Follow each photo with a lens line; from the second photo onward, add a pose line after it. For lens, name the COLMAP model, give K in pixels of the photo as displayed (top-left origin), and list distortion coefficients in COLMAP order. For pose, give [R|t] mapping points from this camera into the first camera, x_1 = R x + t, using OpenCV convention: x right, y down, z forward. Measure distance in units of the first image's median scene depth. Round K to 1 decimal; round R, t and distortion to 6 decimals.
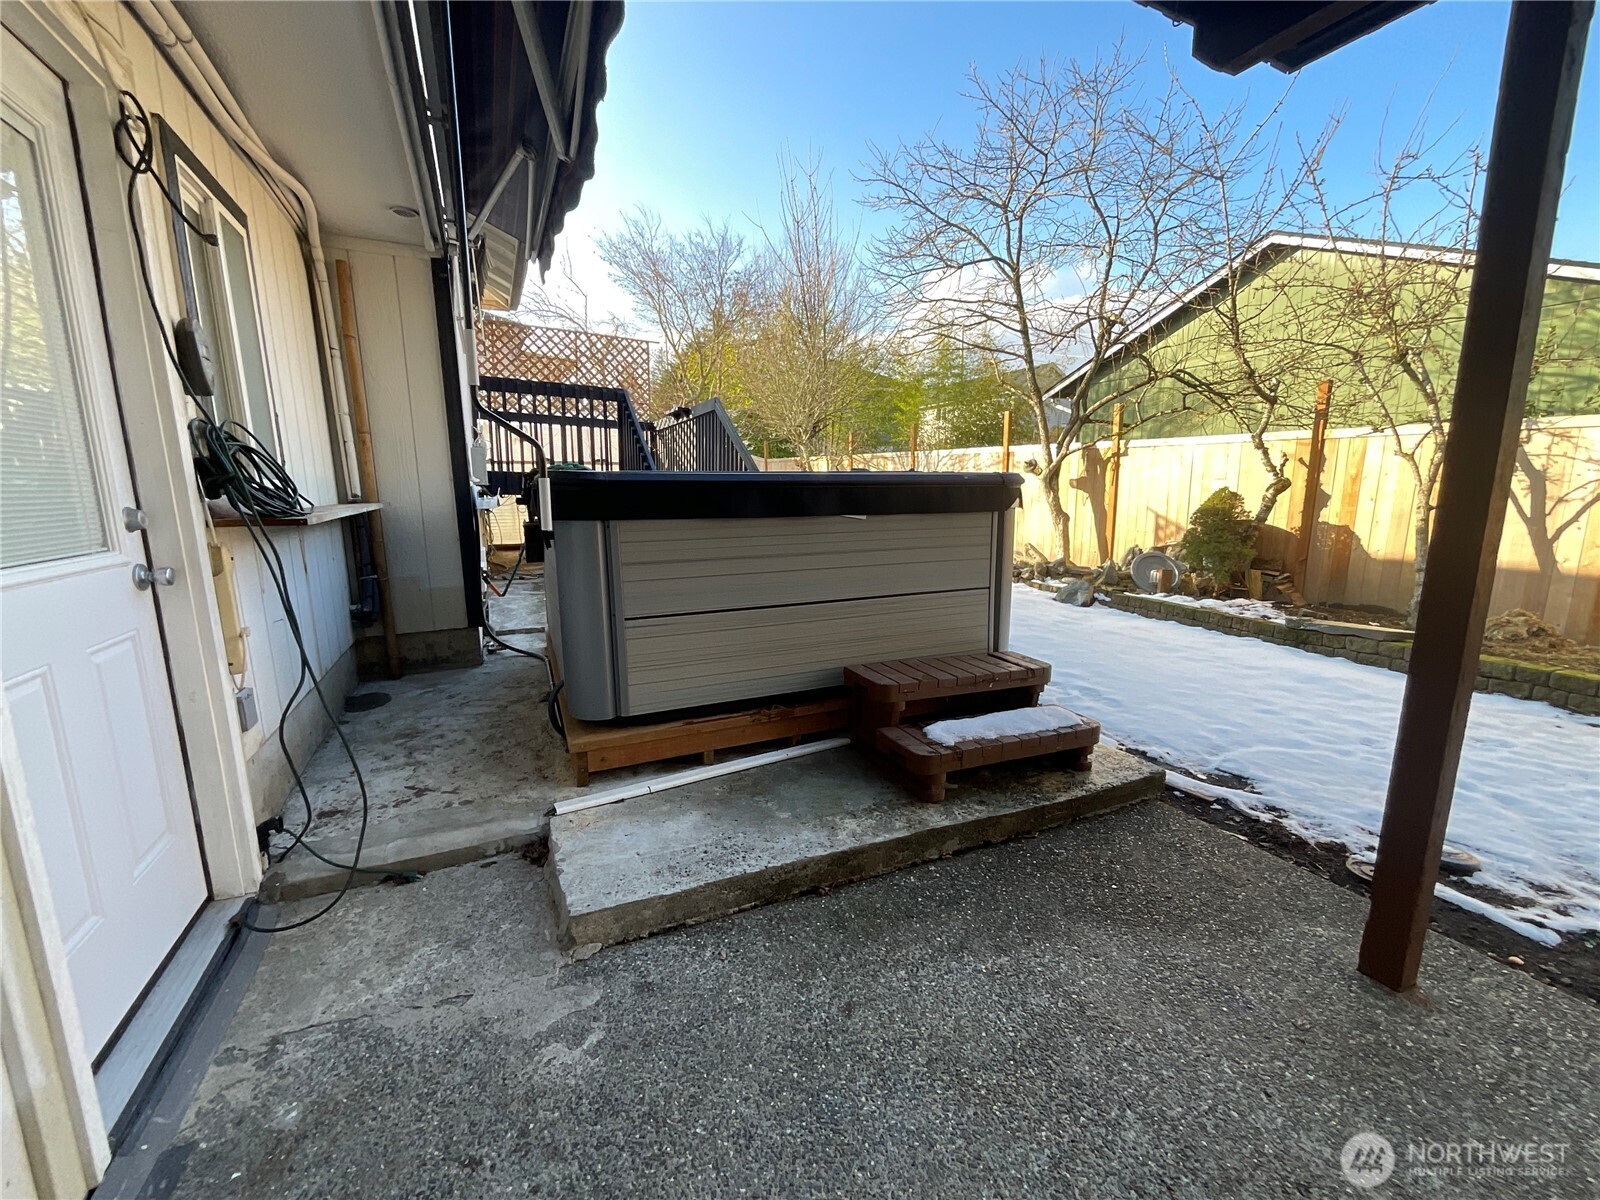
lens RADIAL K [[649.9, 0, 797.8], [0, 649.9, 608.8], [0, 0, 1]] dist [-0.002505, 0.001636]
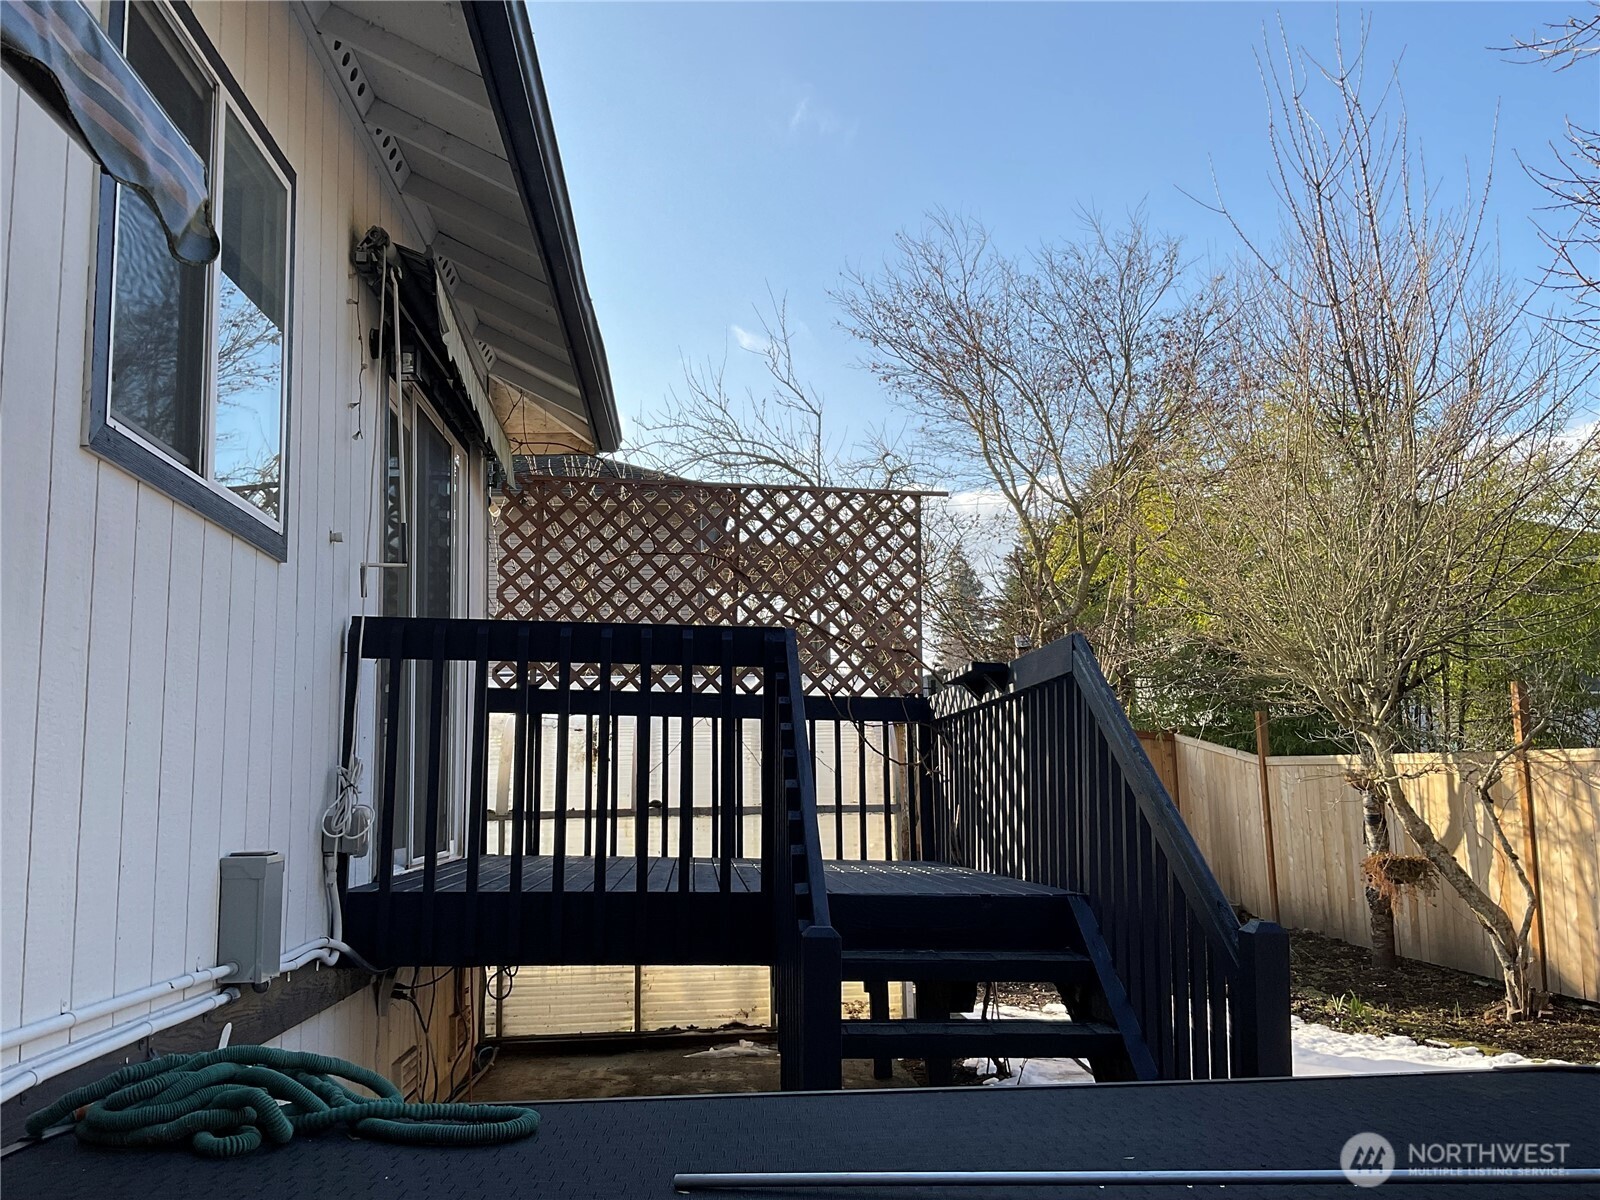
lens RADIAL K [[1383.4, 0, 793.9], [0, 1383.4, 598.3], [0, 0, 1]] dist [0.000395, -0.011668]
pose [[0.929095, -0.060463, -0.364864, -0.004361], [-0.057342, 0.951066, -0.303621, -0.074950], [0.365368, 0.303015, 0.880164, 0.203858]]
